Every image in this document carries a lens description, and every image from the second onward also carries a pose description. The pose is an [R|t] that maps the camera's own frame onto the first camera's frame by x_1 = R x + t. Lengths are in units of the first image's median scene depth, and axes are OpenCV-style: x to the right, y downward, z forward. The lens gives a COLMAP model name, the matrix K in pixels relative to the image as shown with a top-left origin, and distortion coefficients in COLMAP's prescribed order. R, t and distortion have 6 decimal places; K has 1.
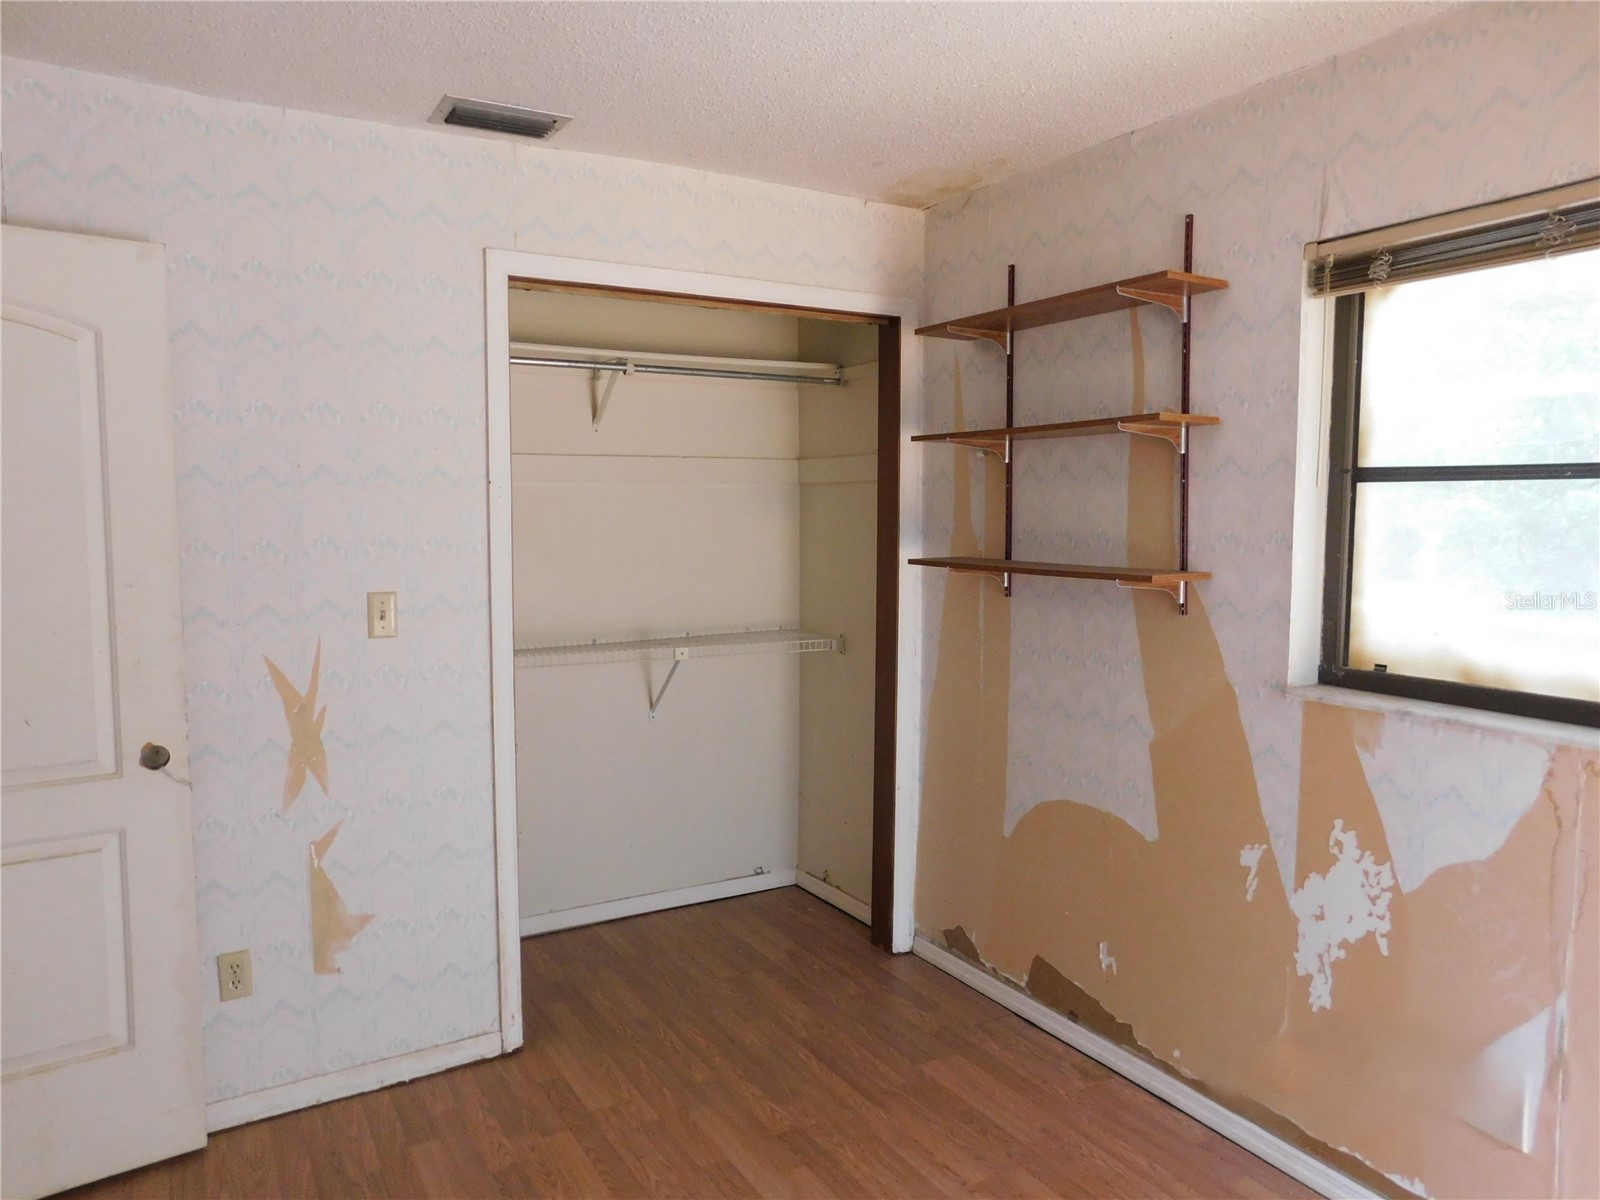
lens RADIAL K [[1059.6, 0, 800.0], [0, 1059.6, 600.0], [0, 0, 1]] dist [-0.049189, 0.049233]
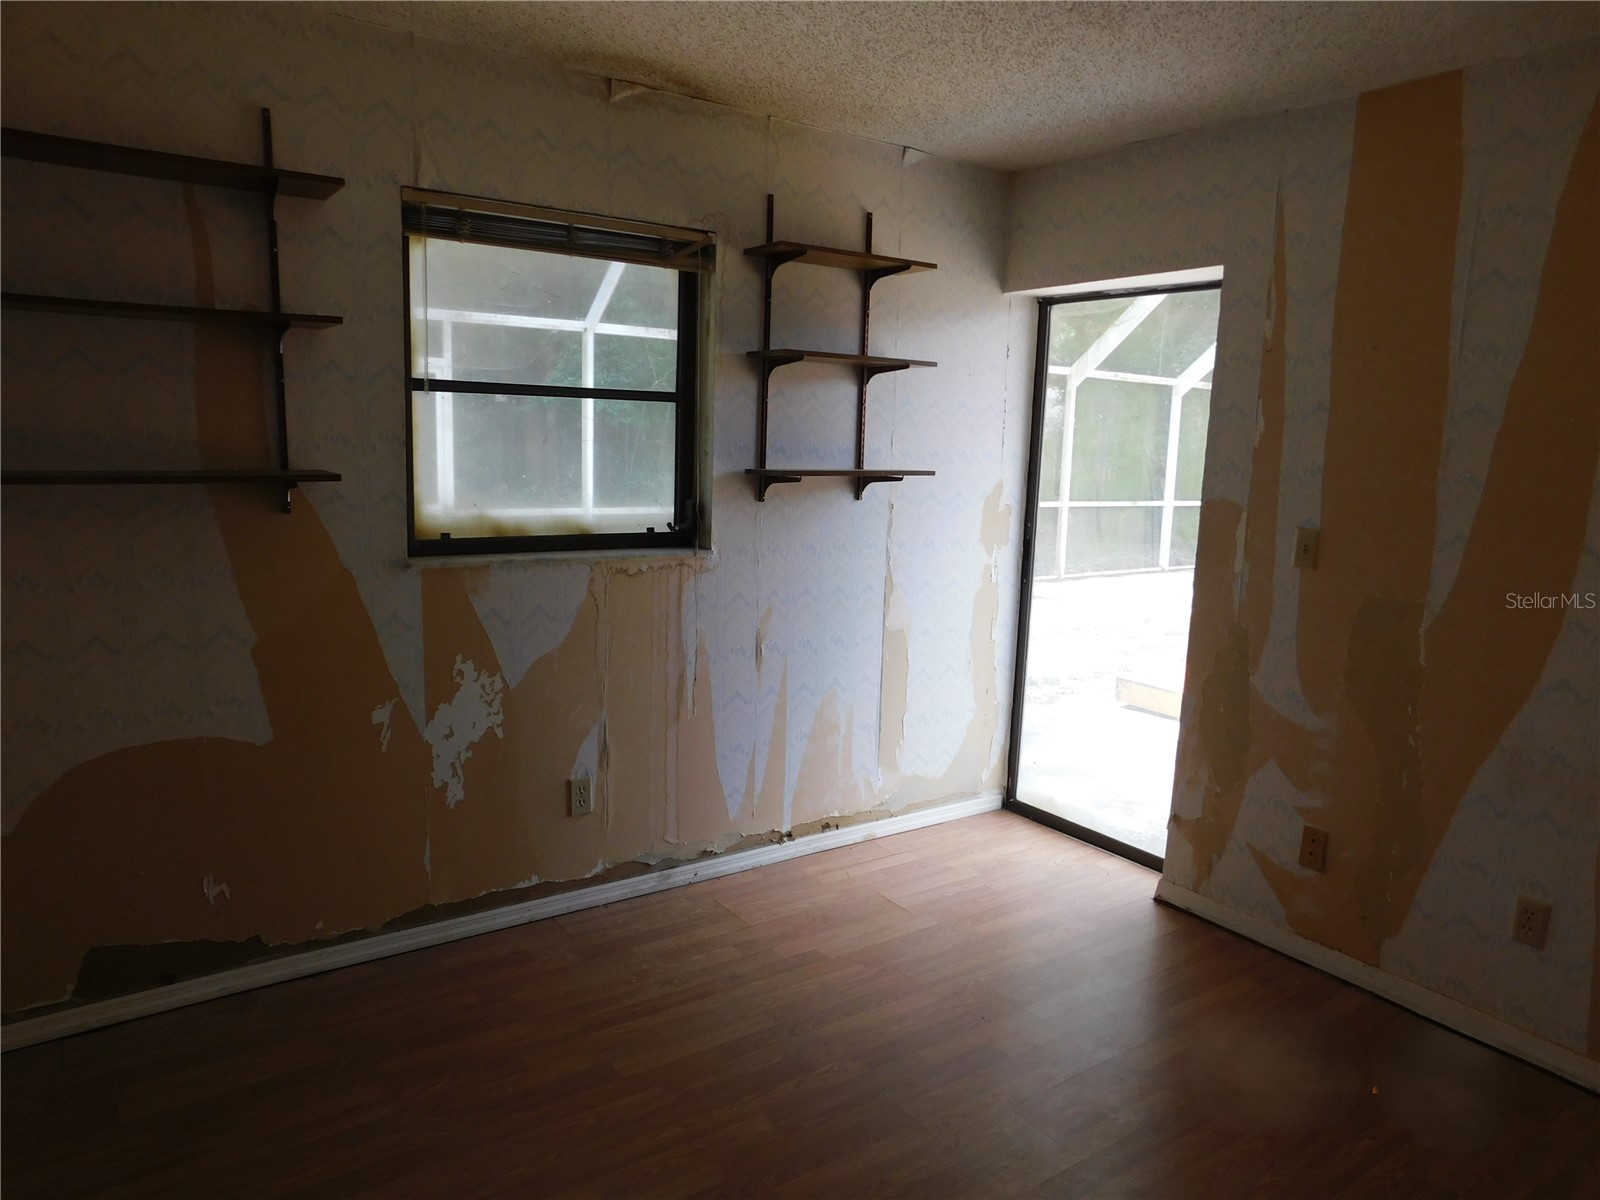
lens RADIAL K [[1059.6, 0, 800.0], [0, 1059.6, 600.0], [0, 0, 1]] dist [-0.049189, 0.049233]
pose [[-0.063128, -0.163336, 0.984549, -0.781103], [0.058107, 0.984241, 0.167011, -0.050657], [-0.996312, 0.067752, -0.052642, 0.637666]]
